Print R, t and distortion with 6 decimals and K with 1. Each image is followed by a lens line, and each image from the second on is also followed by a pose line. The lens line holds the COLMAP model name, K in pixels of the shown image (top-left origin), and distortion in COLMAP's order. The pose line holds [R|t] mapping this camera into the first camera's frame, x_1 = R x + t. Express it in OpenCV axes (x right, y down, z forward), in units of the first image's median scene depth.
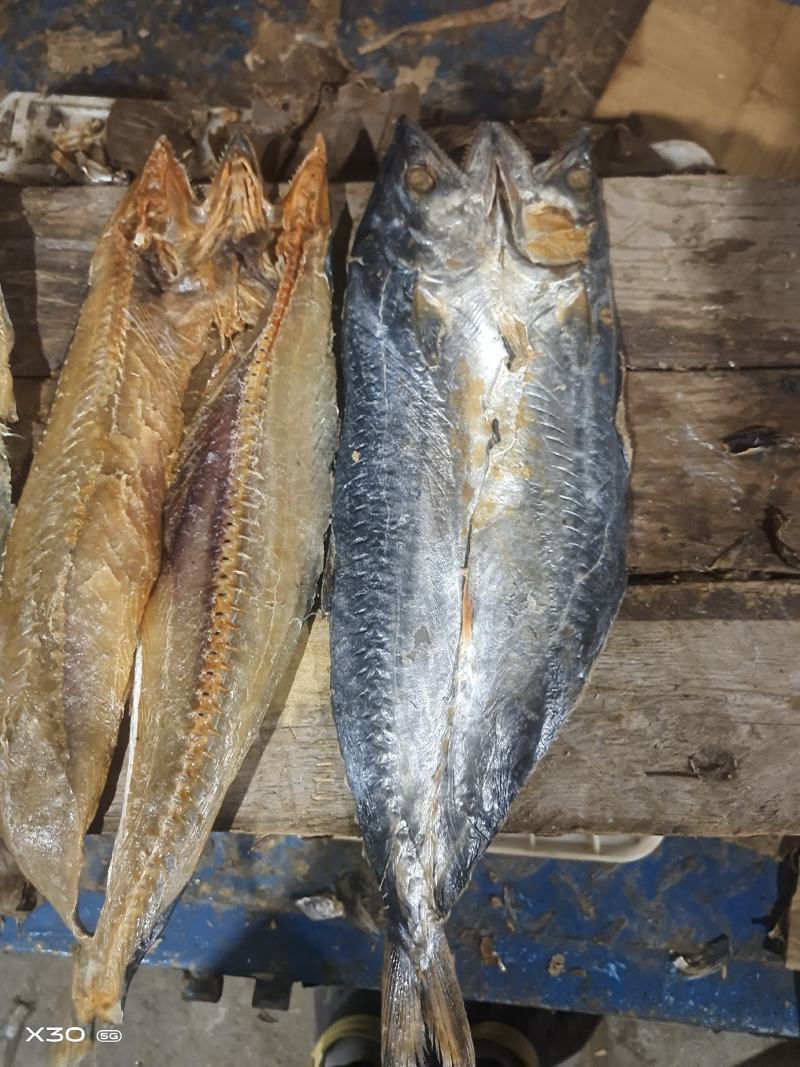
lens RADIAL K [[830.8, 0, 339.2], [0, 830.8, 529.1], [0, 0, 1]] dist [0.070112, -0.108405]
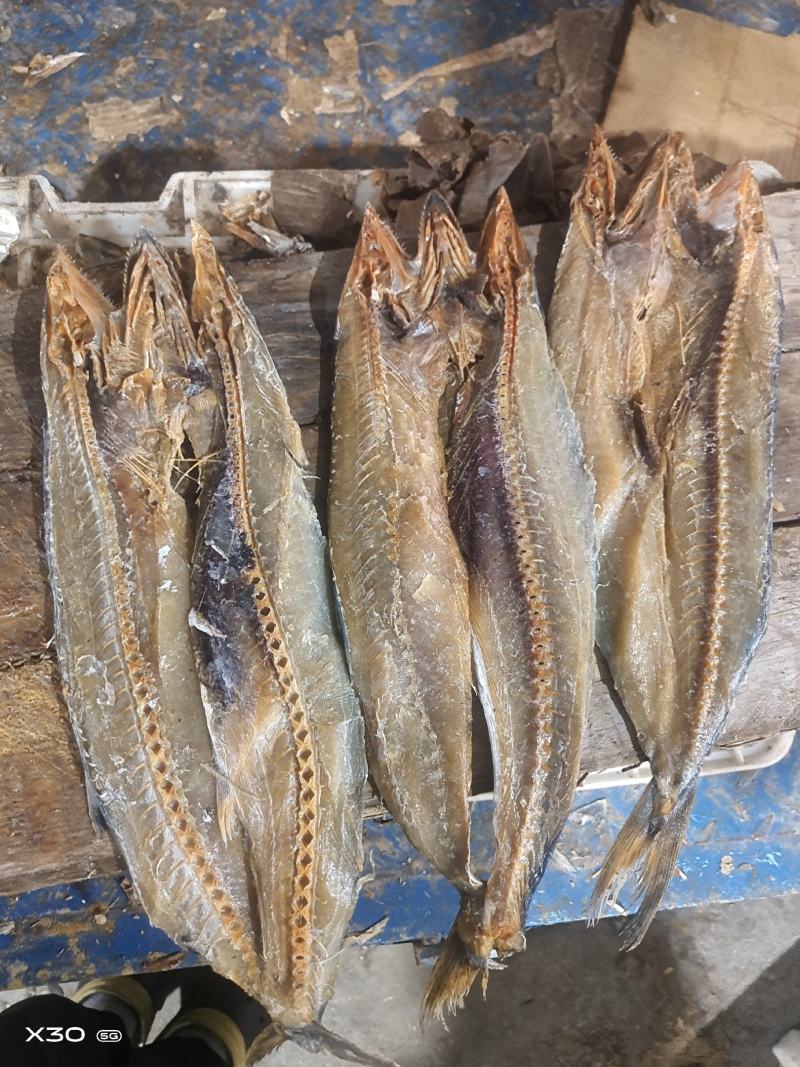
lens RADIAL K [[811.6, 0, 400.0], [0, 811.6, 533.5], [0, 0, 1]] dist [0.078858, -0.133164]
pose [[0.977622, -0.157602, 0.139347, -0.412517], [0.158467, 0.987352, 0.004938, -0.020855], [-0.138363, 0.017255, 0.990231, -0.114467]]
